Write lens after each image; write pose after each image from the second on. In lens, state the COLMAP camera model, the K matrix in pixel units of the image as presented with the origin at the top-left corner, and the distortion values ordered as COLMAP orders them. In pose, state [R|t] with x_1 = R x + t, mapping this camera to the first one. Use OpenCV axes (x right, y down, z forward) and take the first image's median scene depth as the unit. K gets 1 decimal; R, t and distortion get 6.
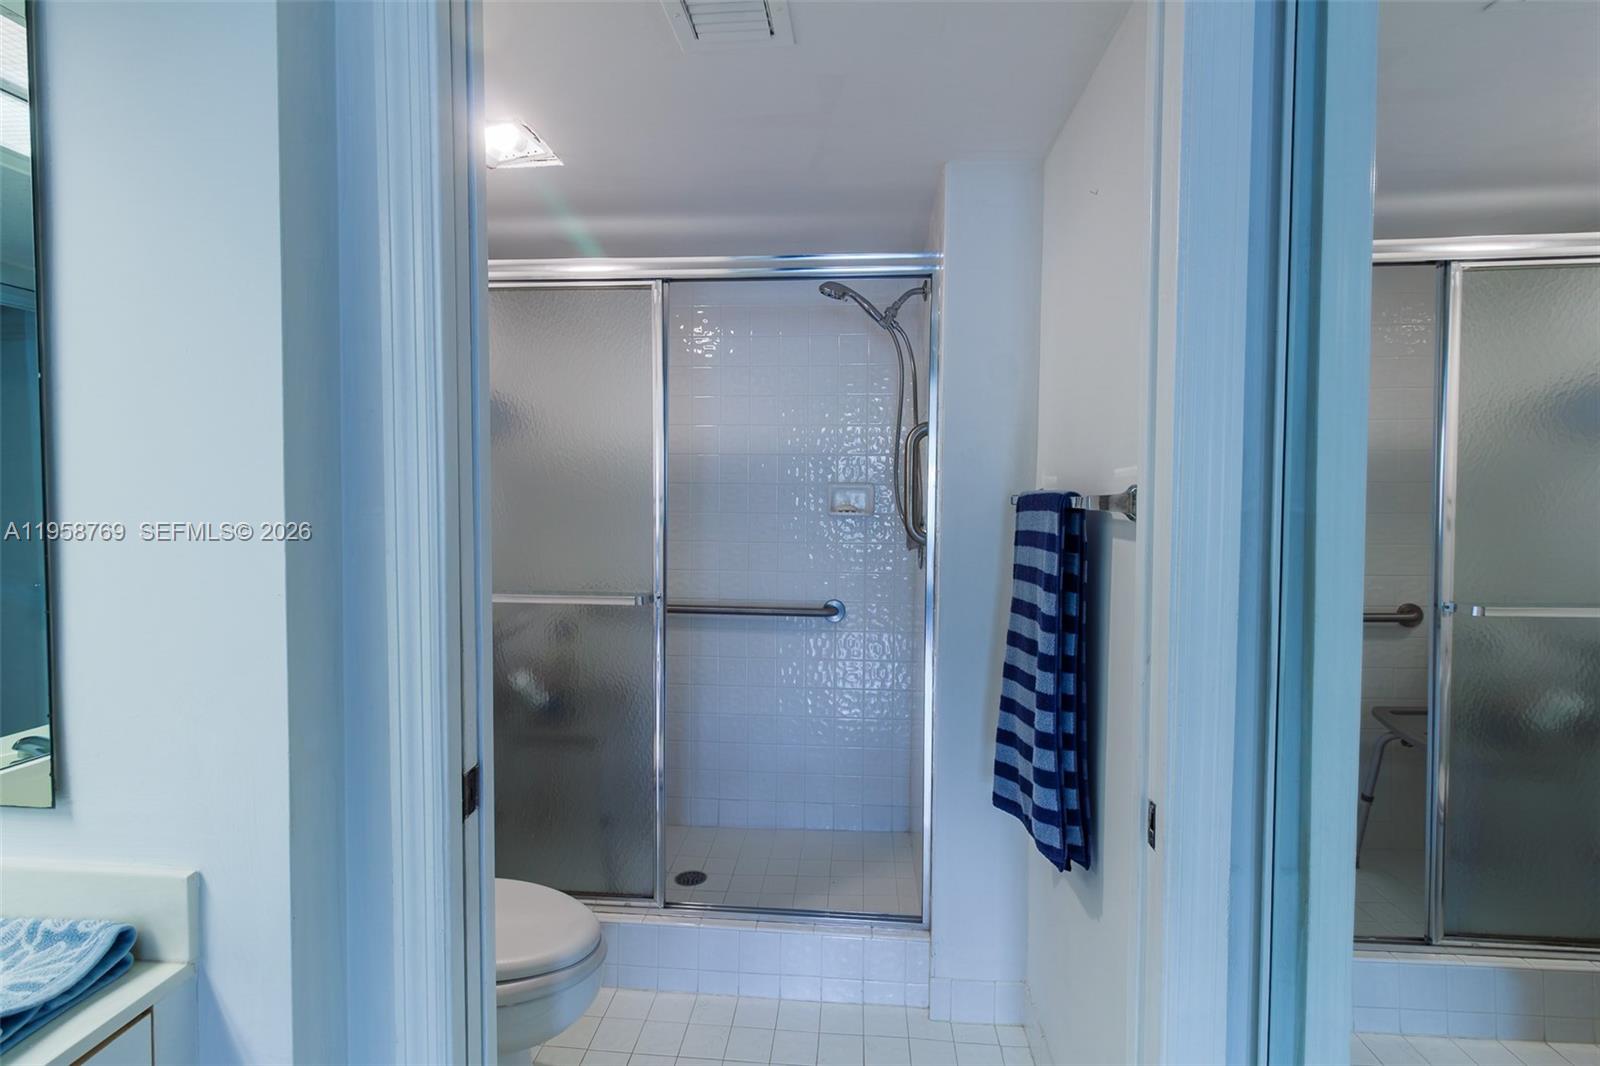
lens RADIAL K [[744.0, 0, 803.2], [0, 744.0, 519.1], [0, 0, 1]] dist [-0.000026, 0.000683]
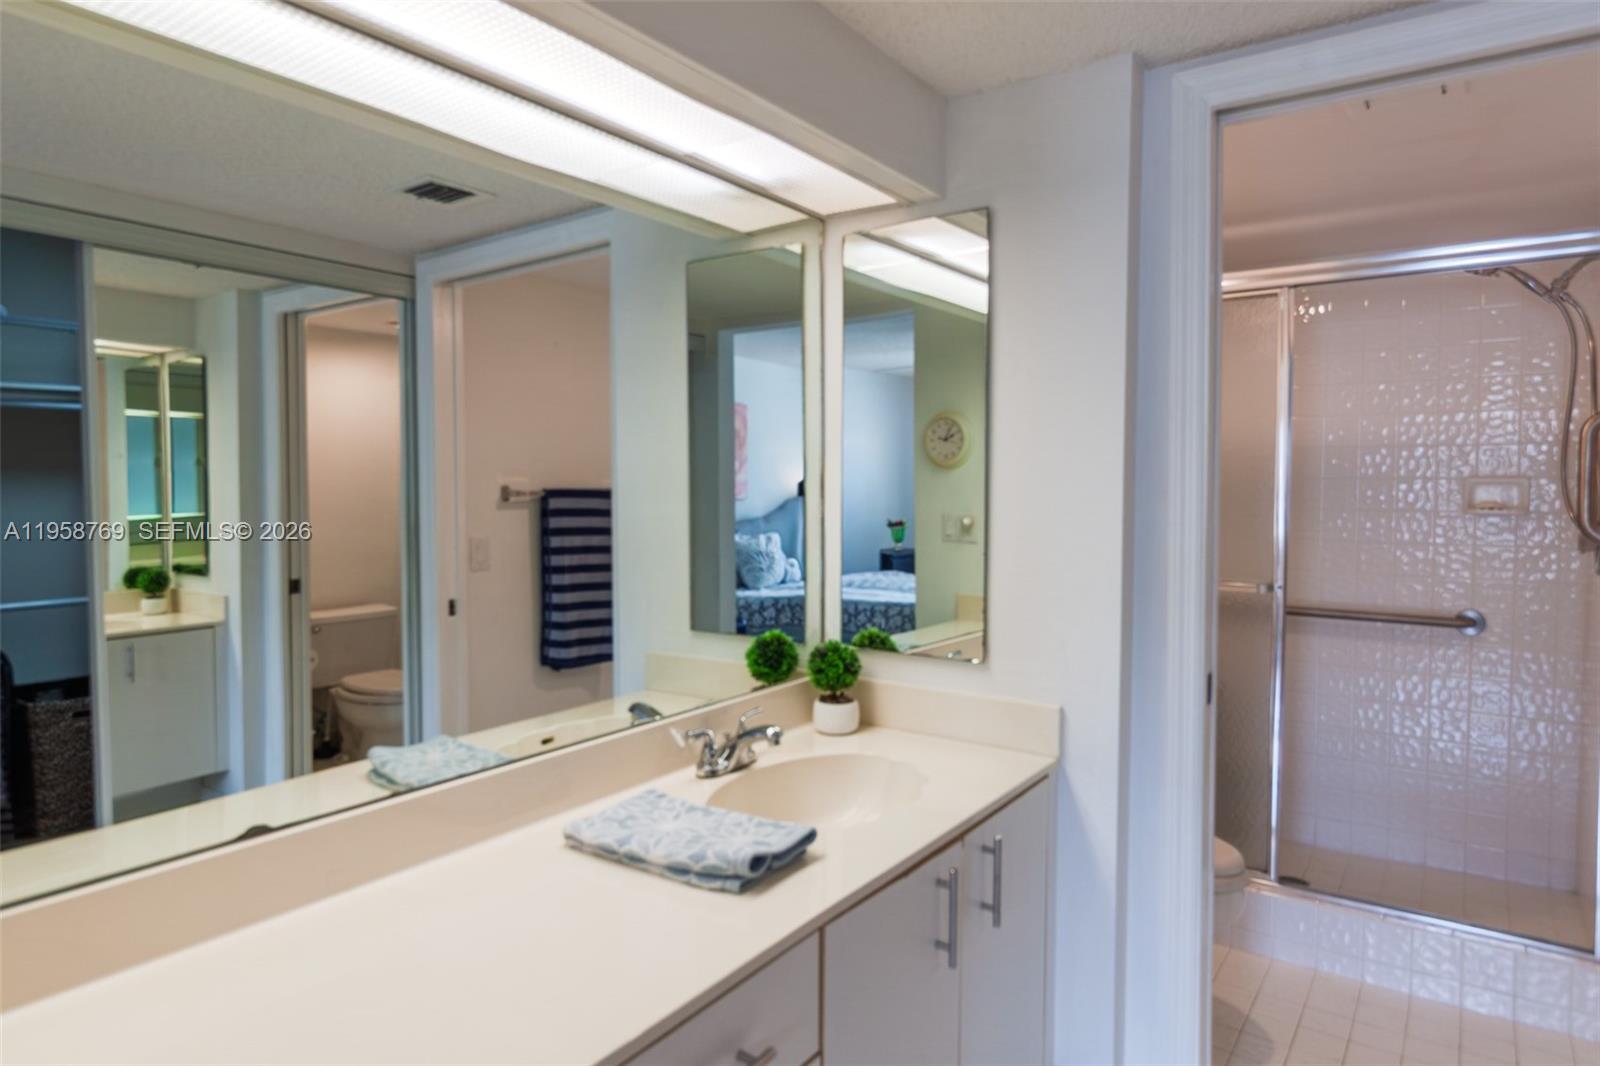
lens RADIAL K [[971.9, 0, 799.8], [0, 971.9, 518.0], [0, 0, 1]] dist [0.007518, 0.000760]
pose [[0.863275, 0.015763, -0.504488, -0.064144], [-0.016909, 0.999854, 0.002307, 0.011636], [0.504451, 0.006539, 0.863415, -0.402670]]
